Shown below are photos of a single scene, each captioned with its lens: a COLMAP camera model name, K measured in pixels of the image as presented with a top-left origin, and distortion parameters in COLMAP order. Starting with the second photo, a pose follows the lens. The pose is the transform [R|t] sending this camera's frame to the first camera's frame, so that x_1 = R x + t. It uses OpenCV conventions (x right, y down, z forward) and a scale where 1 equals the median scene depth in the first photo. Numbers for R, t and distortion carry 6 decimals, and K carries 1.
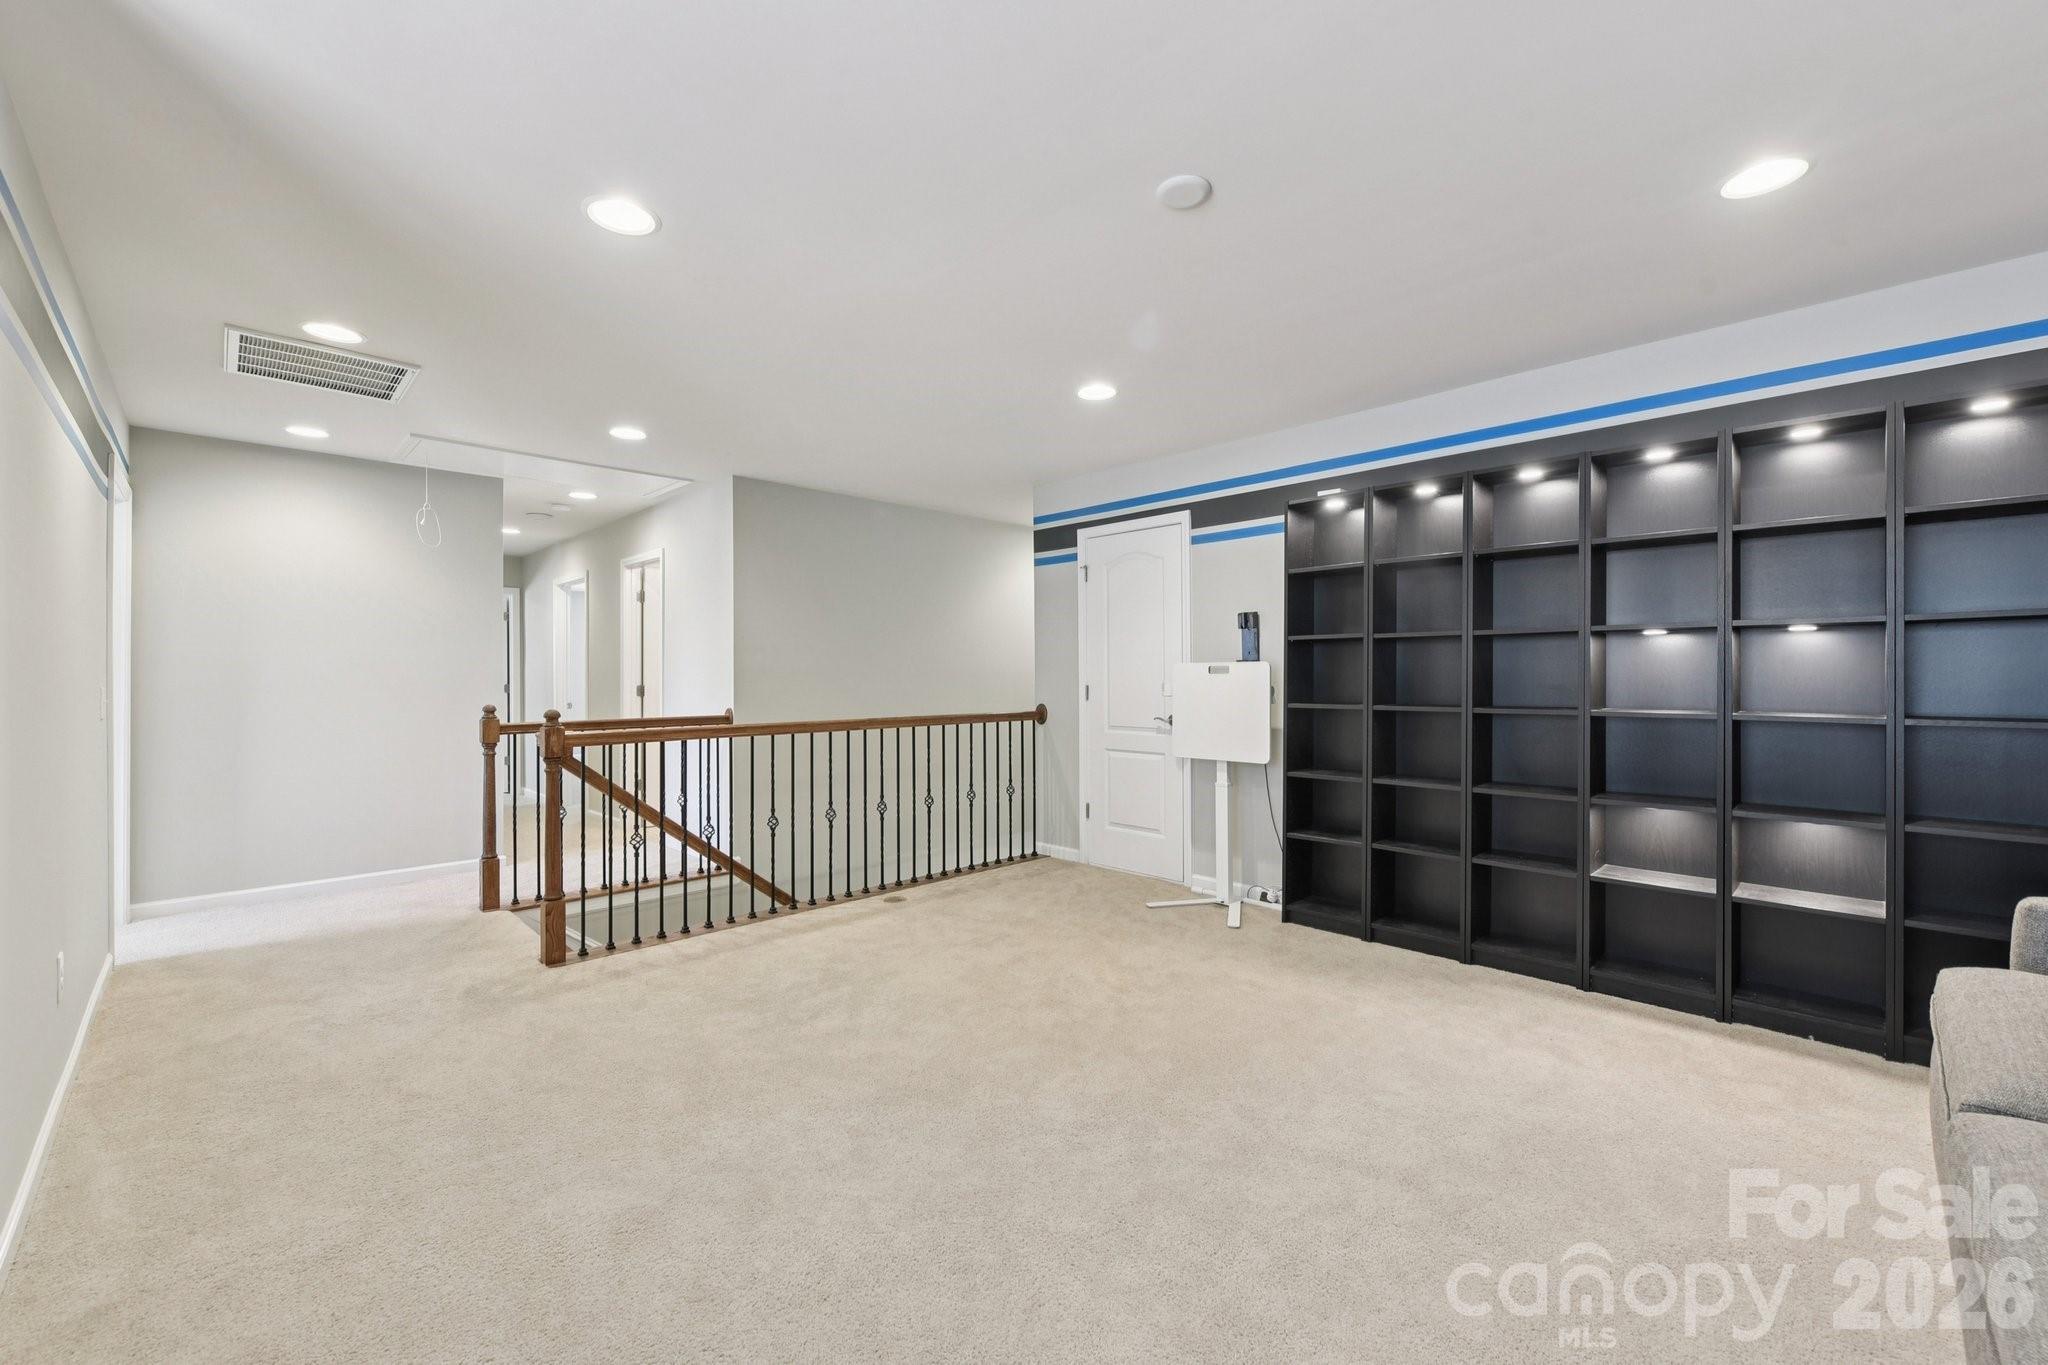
lens RADIAL K [[814.4, 0, 1023.6], [0, 814.4, 678.8], [0, 0, 1]] dist [-0.012441, -0.000295]
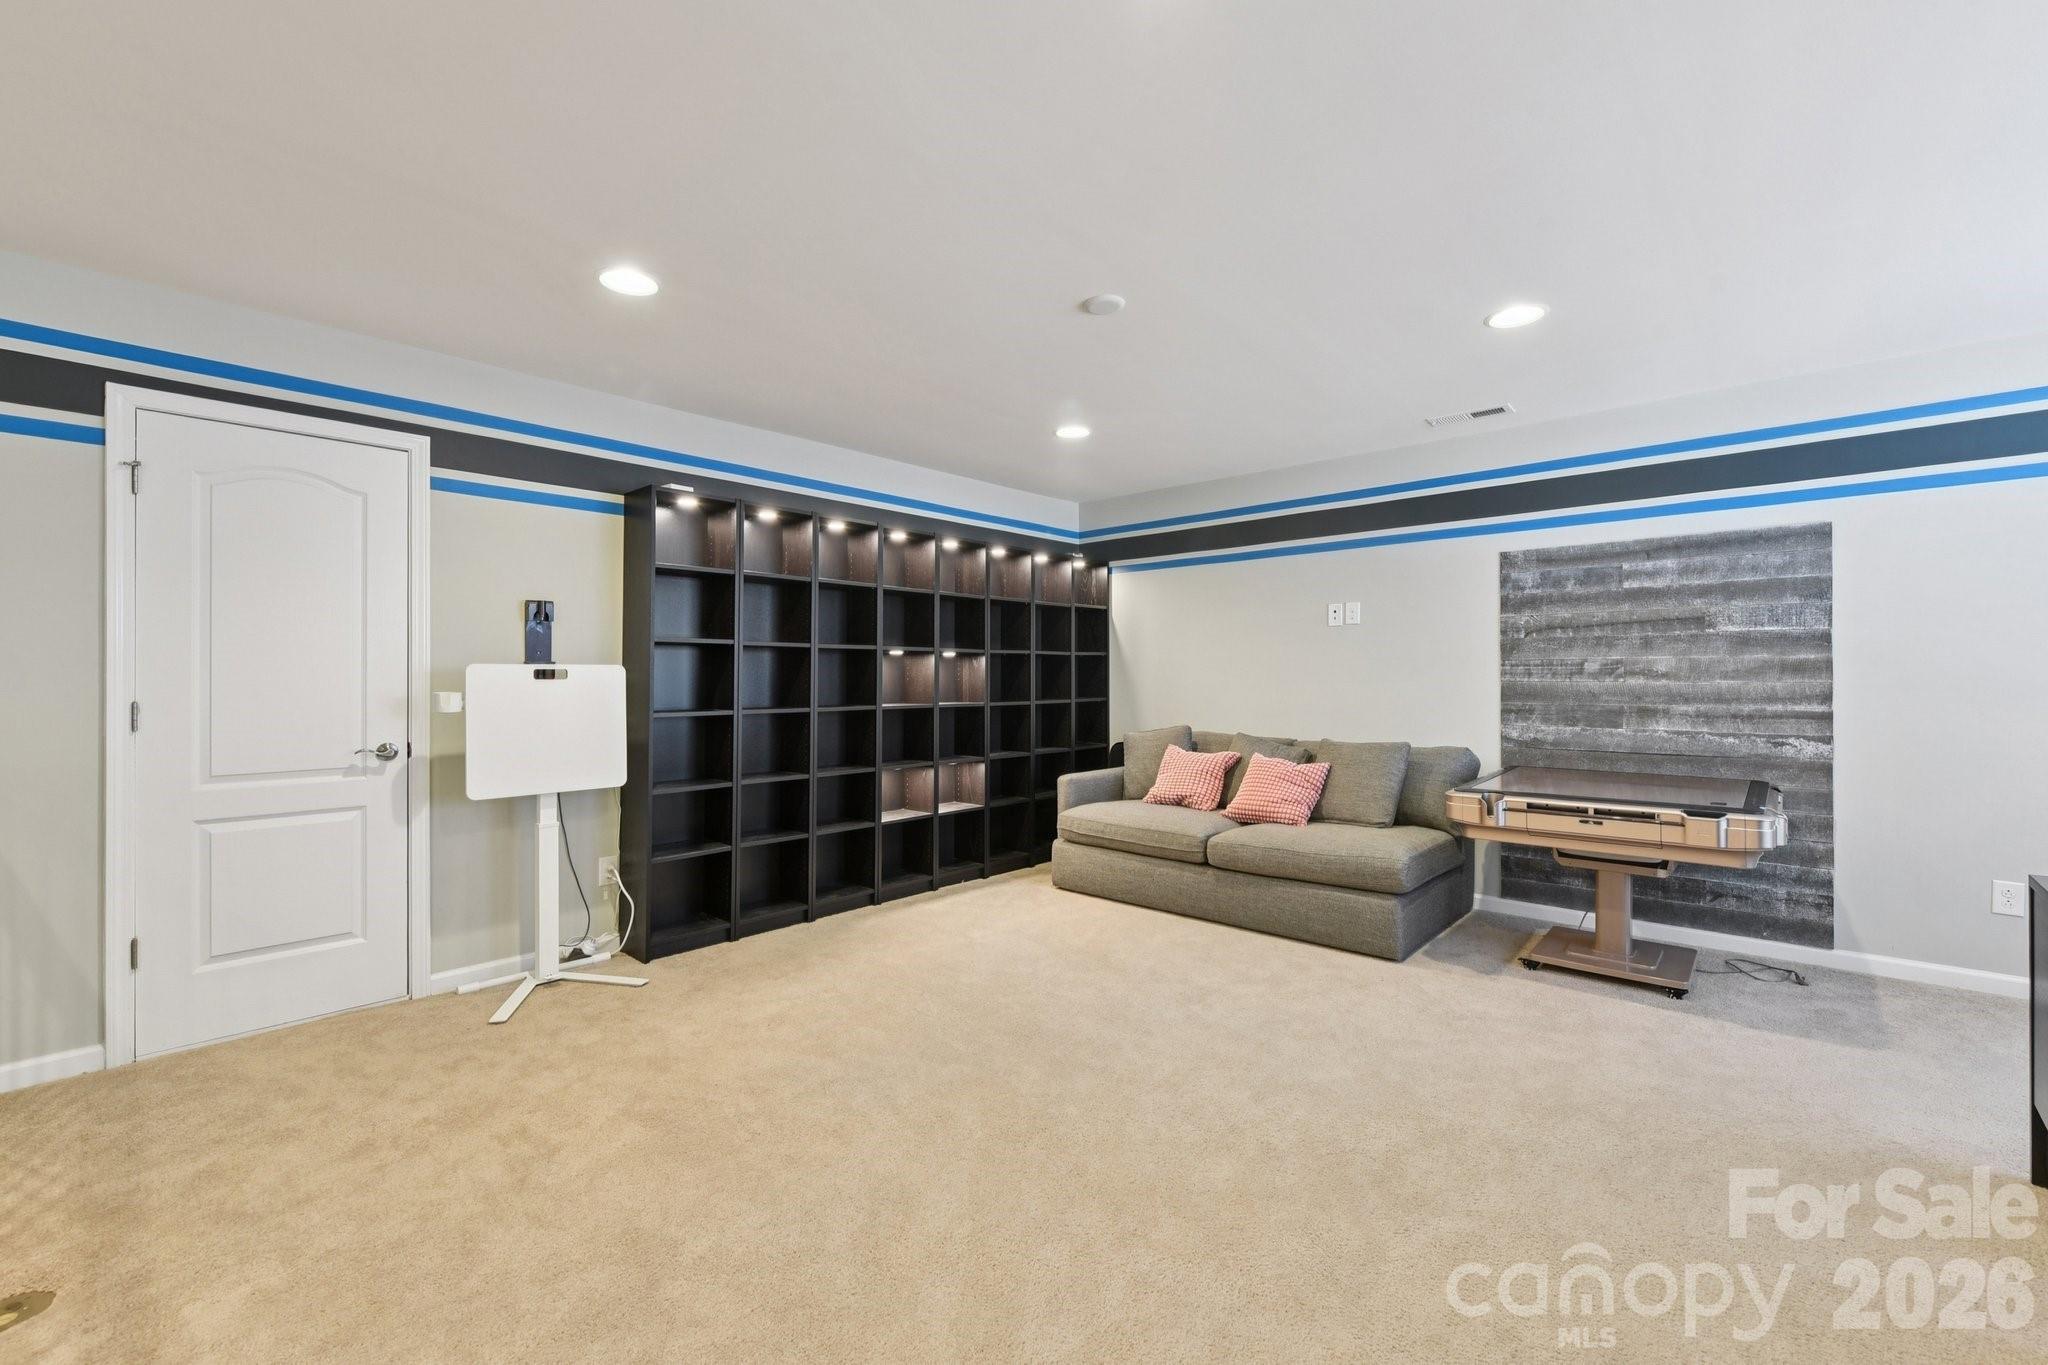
lens RADIAL K [[814.4, 0, 1034.4], [0, 814.4, 679.3], [0, 0, 1]] dist [-0.012441, -0.000295]
pose [[-0.047965, 0.001182, 0.998848, -0.548730], [0.004982, 0.999987, -0.000944, -0.003395], [-0.998837, 0.004931, -0.047970, 0.592844]]
